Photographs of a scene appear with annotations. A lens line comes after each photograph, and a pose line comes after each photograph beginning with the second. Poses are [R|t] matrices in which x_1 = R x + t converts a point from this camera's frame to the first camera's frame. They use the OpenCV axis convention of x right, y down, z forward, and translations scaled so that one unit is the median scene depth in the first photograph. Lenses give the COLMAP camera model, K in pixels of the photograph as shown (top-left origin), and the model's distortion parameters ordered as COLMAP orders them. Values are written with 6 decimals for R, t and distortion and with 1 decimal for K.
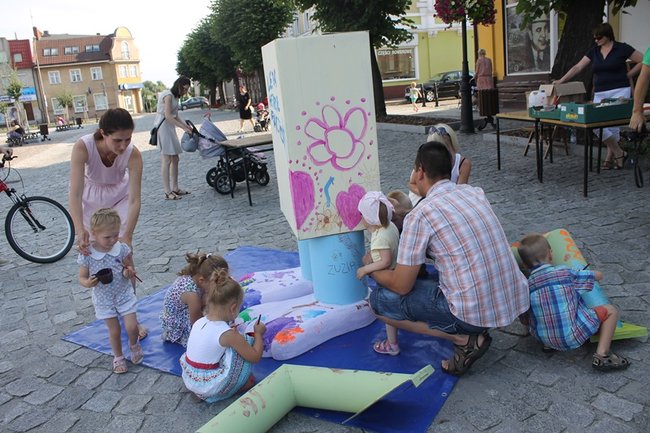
lens RADIAL K [[542.8, 0, 325.0], [0, 542.8, 216.5], [0, 0, 1]] dist [-0.160159, 0.134465]
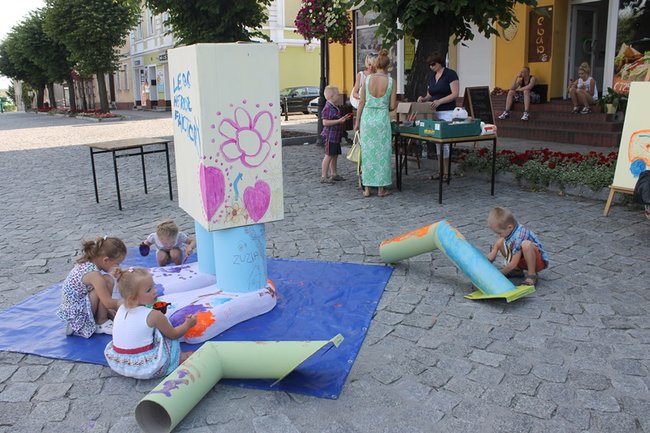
lens RADIAL K [[564.5, 0, 325.0], [0, 564.5, 216.5], [0, 0, 1]] dist [-0.171258, 0.168431]
pose [[0.957871, 0.008979, 0.287060, -0.138951], [0.000279, 0.999482, -0.032192, 0.047588], [-0.287200, 0.030916, 0.957372, -0.121172]]
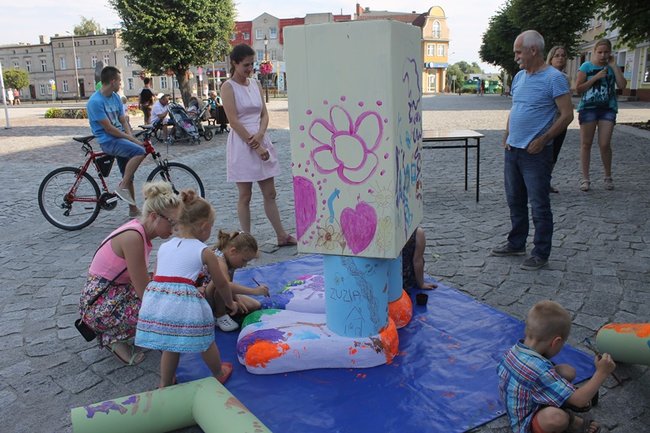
lens RADIAL K [[542.8, 0, 325.0], [0, 542.8, 216.5], [0, 0, 1]] dist [-0.160159, 0.134465]
pose [[0.841982, 0.195110, -0.502989, 0.407279], [-0.178662, 0.980547, 0.081282, -0.090420], [0.509064, 0.021427, 0.860462, 0.235721]]
